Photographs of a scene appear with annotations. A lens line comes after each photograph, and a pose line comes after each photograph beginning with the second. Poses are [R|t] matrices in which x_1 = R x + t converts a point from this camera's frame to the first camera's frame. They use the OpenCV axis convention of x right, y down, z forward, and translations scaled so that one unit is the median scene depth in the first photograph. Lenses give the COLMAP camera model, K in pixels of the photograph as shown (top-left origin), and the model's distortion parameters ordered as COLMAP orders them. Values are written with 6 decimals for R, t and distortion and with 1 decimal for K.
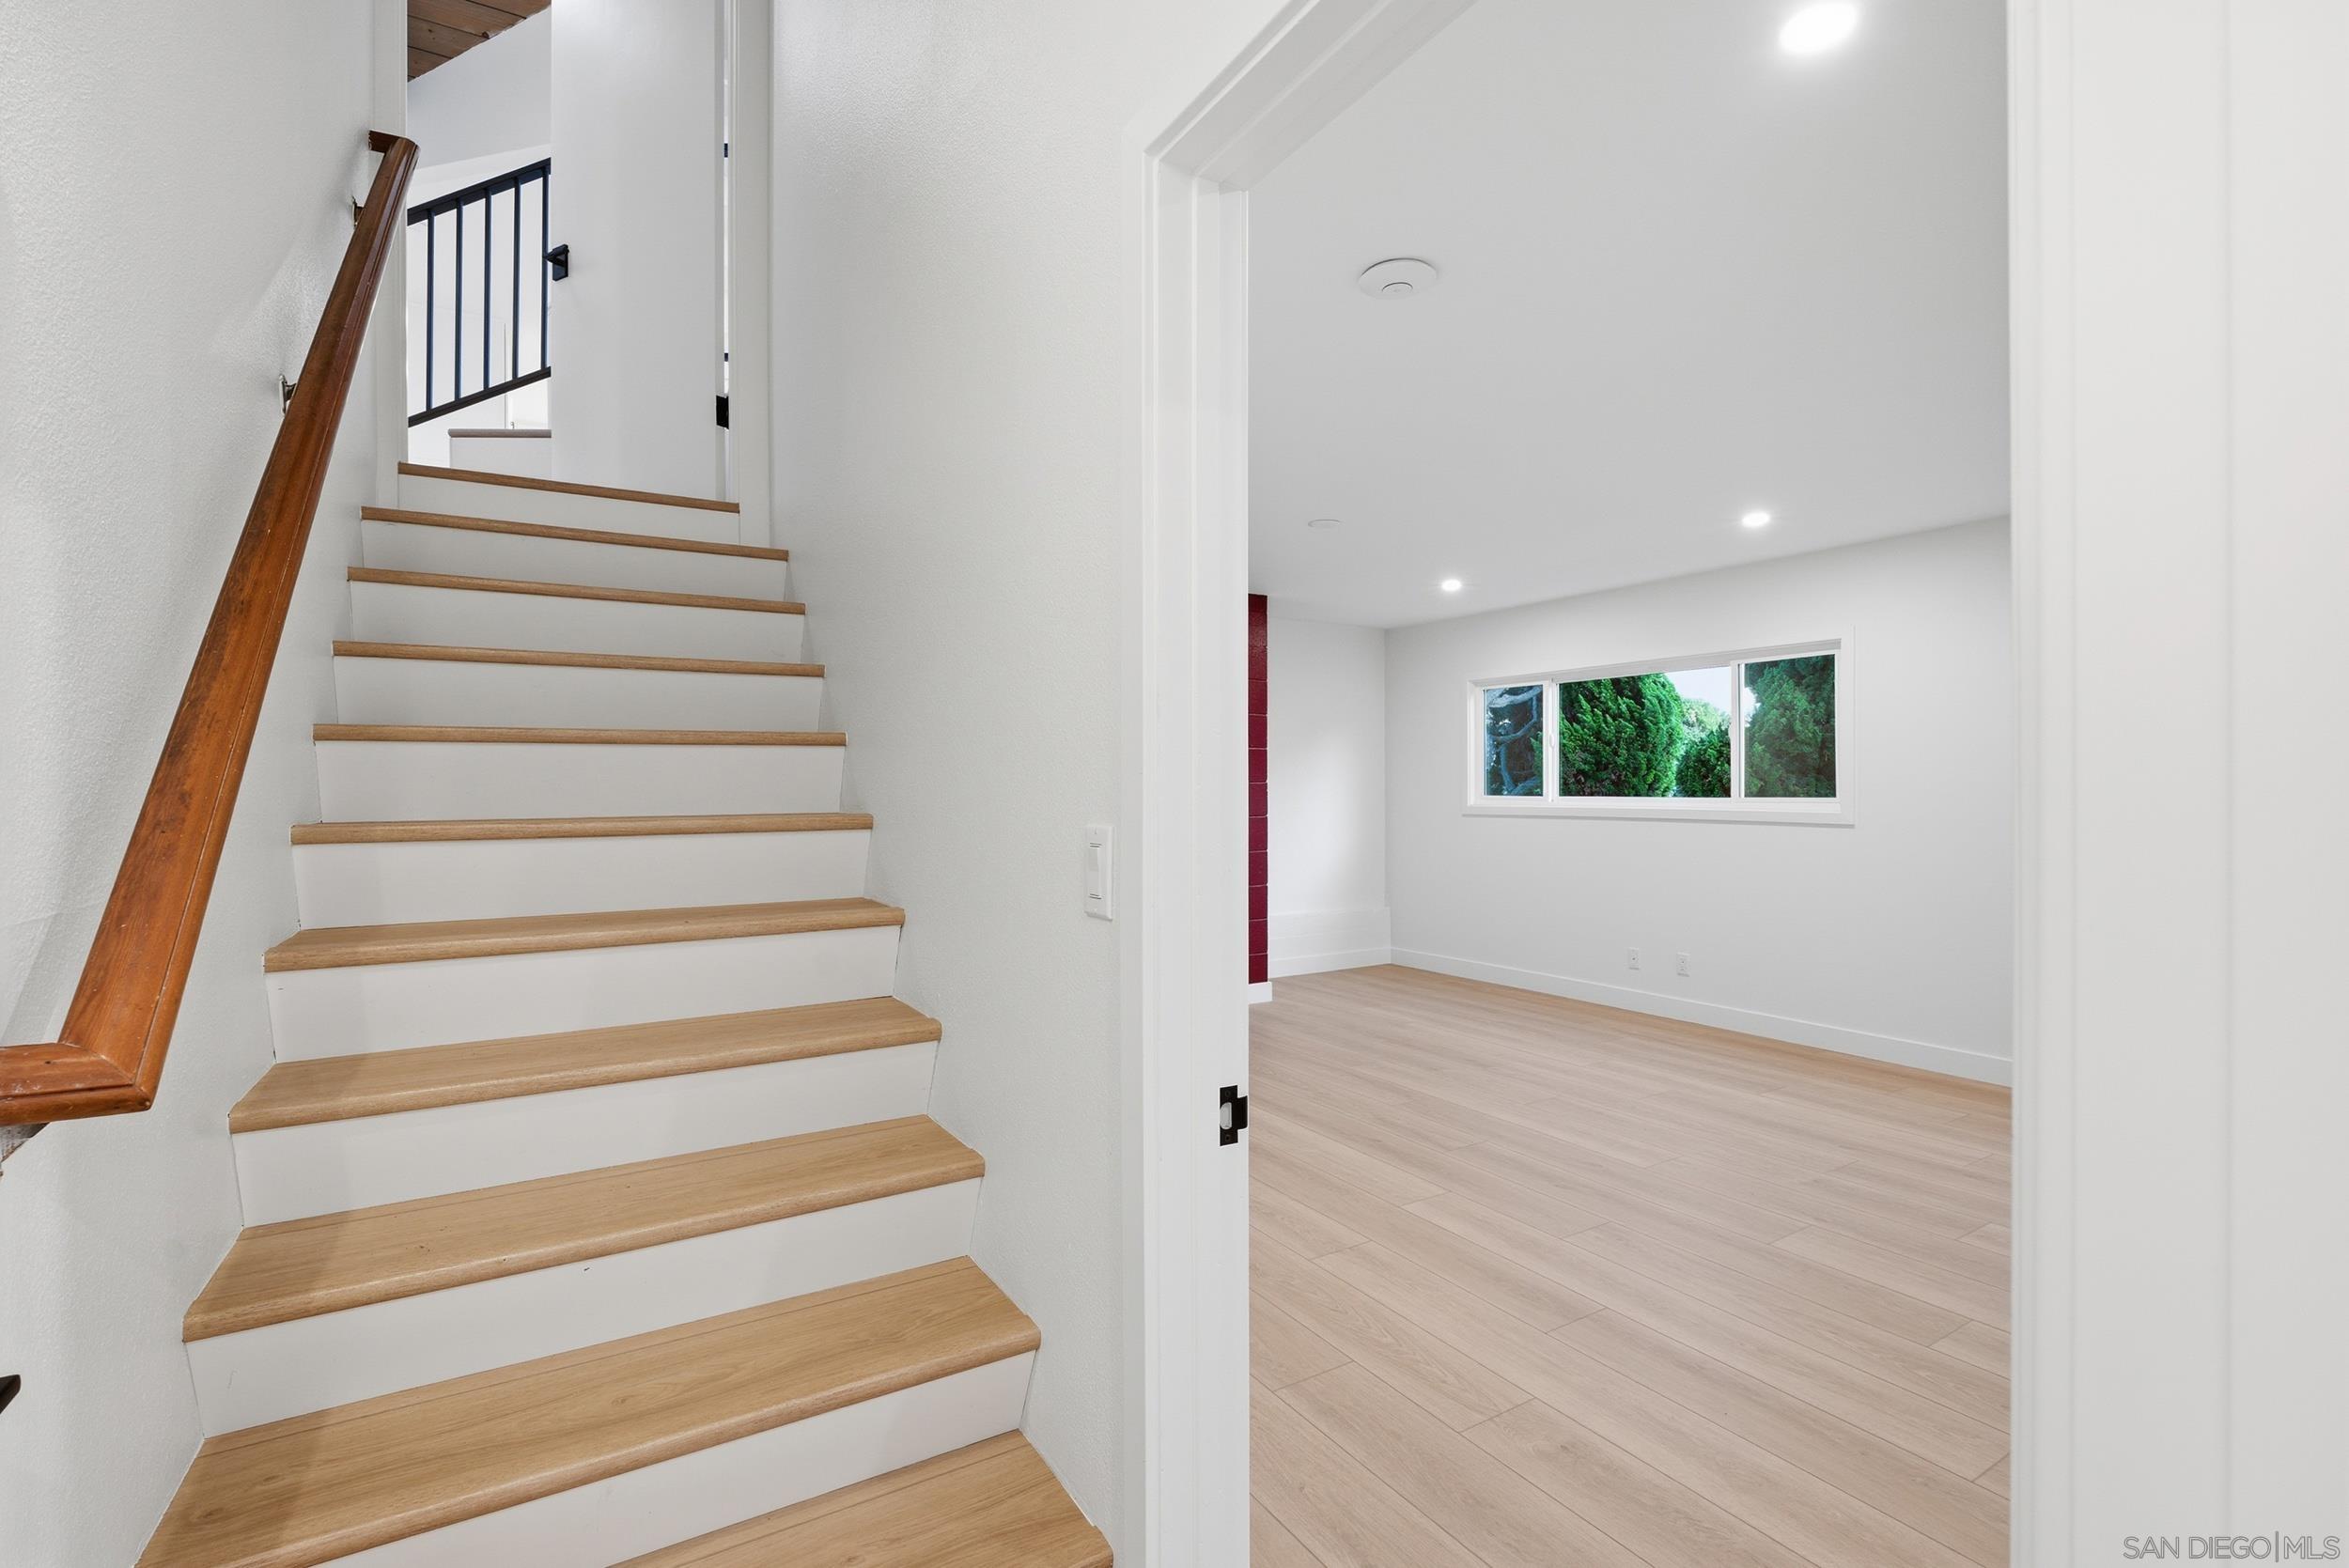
lens RADIAL K [[1060.4, 0, 1170.0], [0, 1060.4, 783.8], [0, 0, 1]] dist [-0.002640, 0.000259]
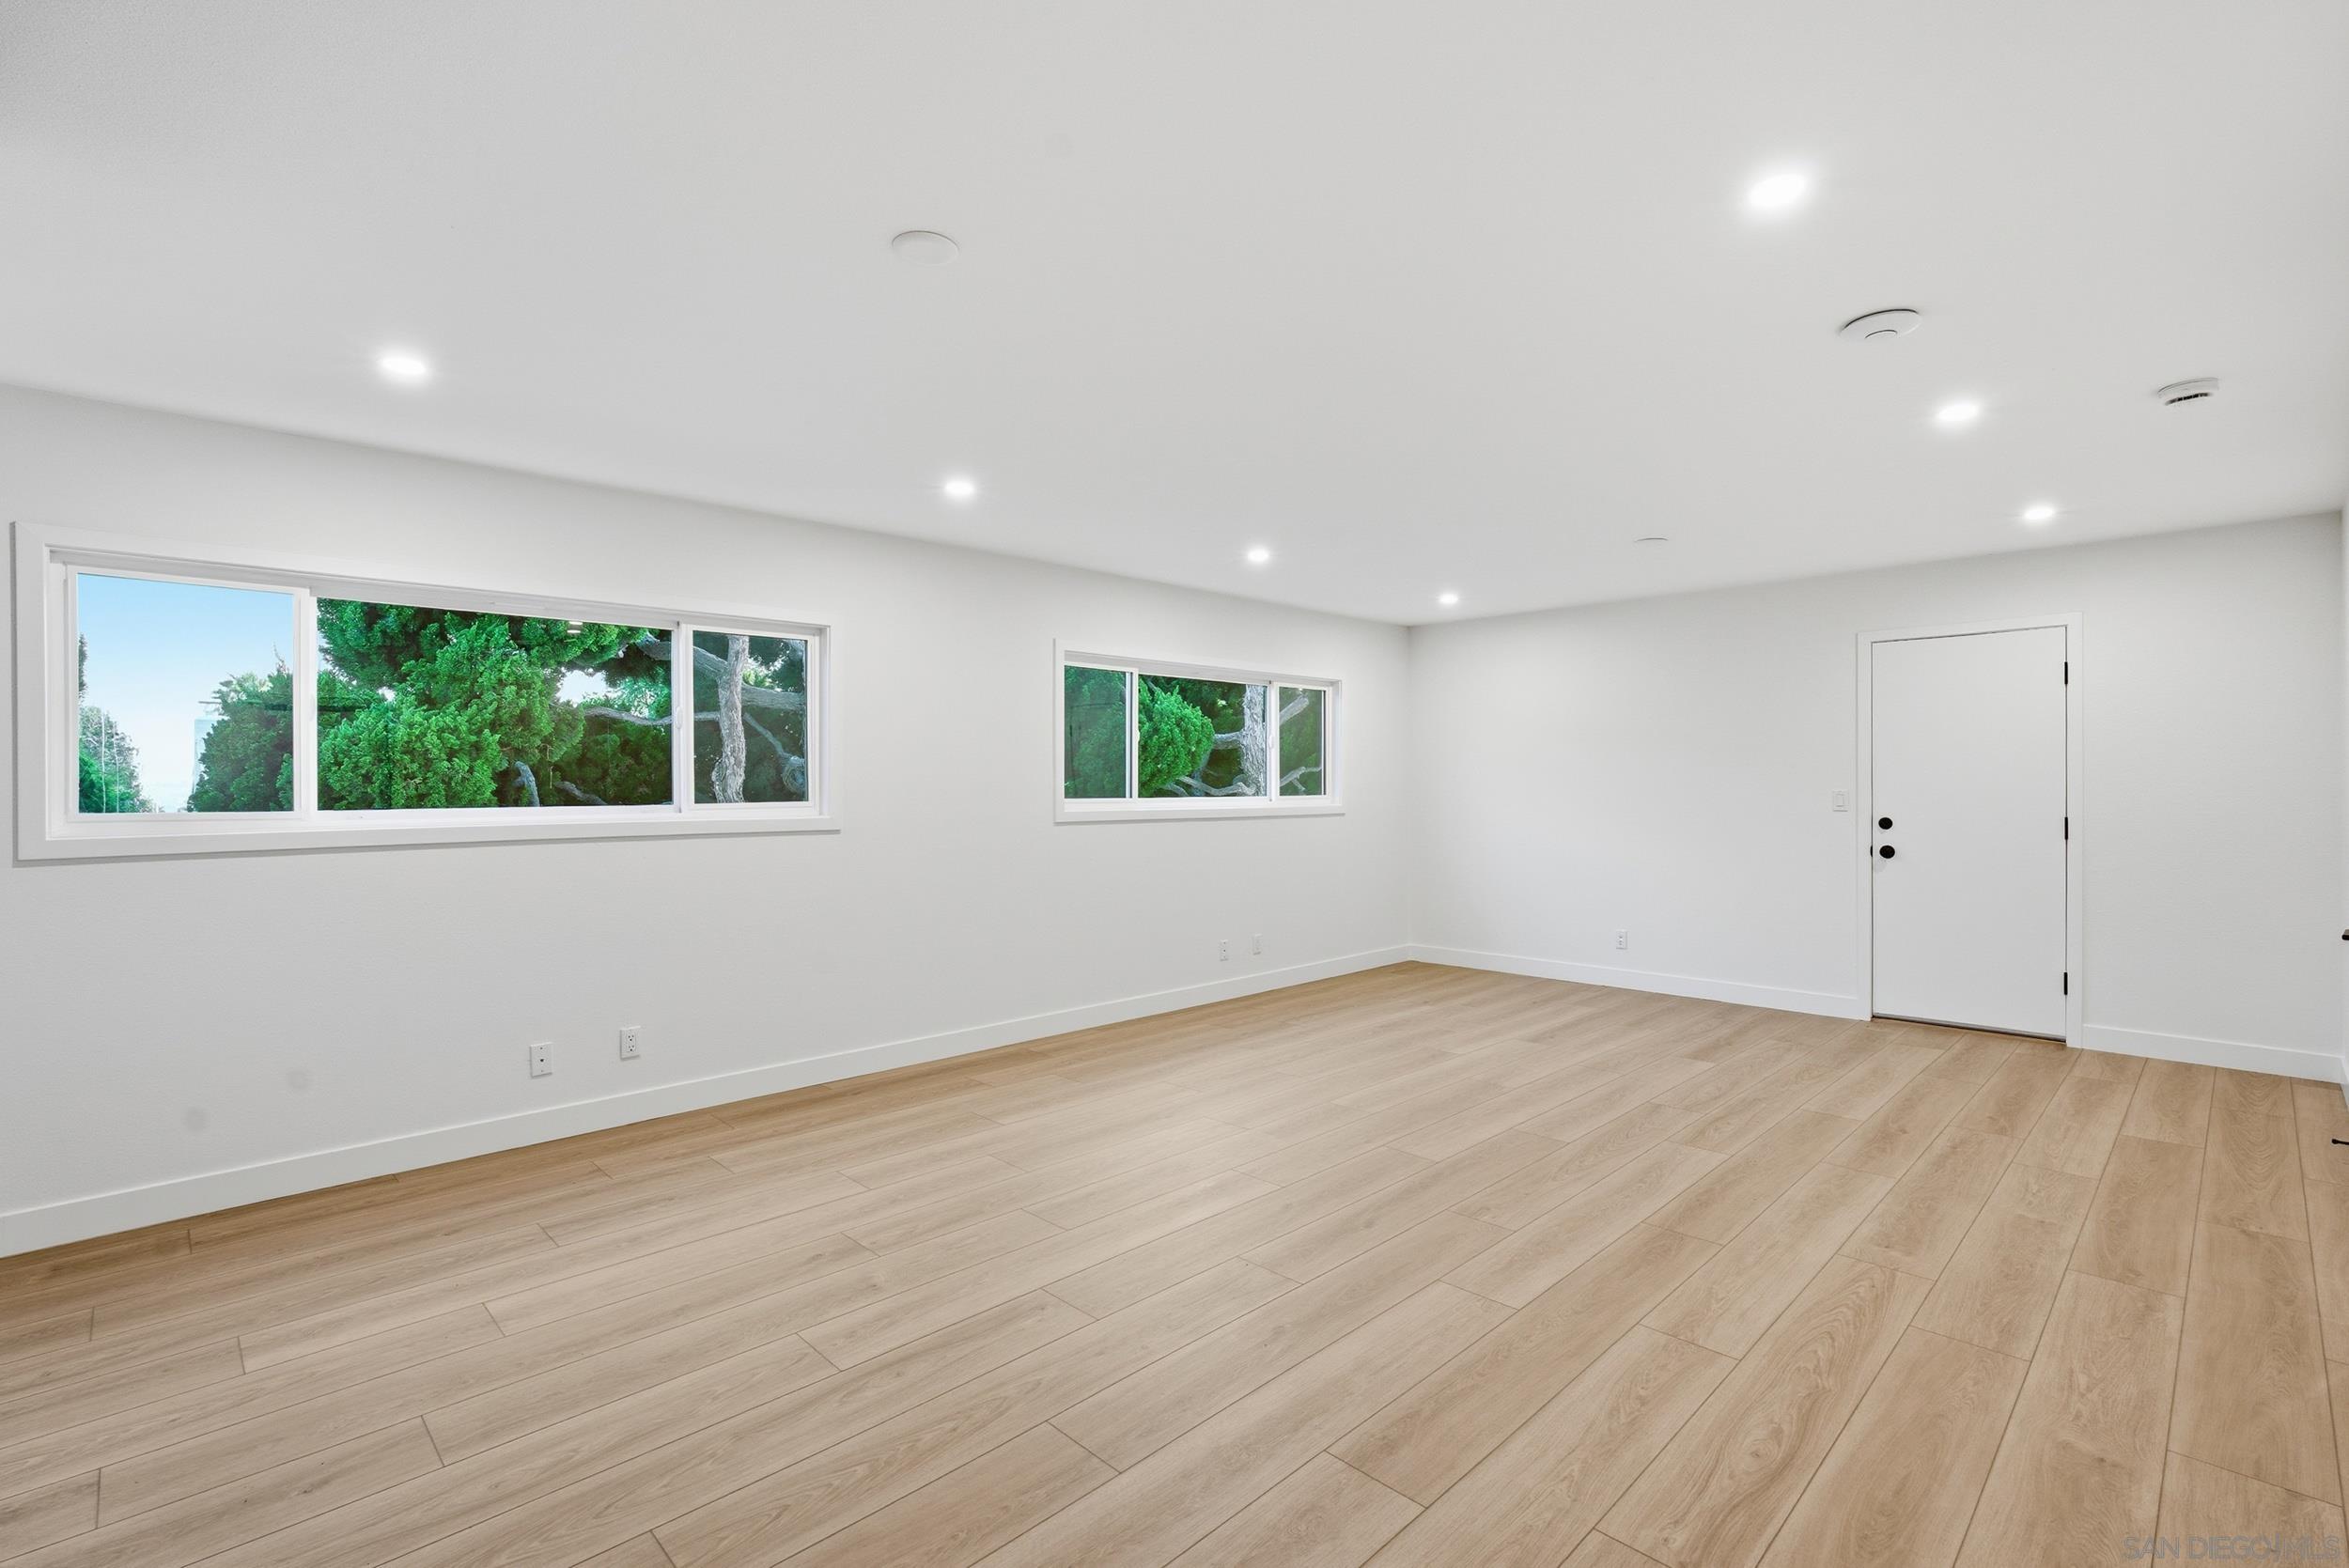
lens RADIAL K [[1060.4, 0, 1170.0], [0, 1060.4, 783.8], [0, 0, 1]] dist [-0.002640, 0.000259]
pose [[-0.230679, 0.000439, 0.973030, -0.399421], [-0.001021, 0.999999, -0.000693, -0.002108], [-0.973029, -0.001153, -0.230678, 1.129747]]
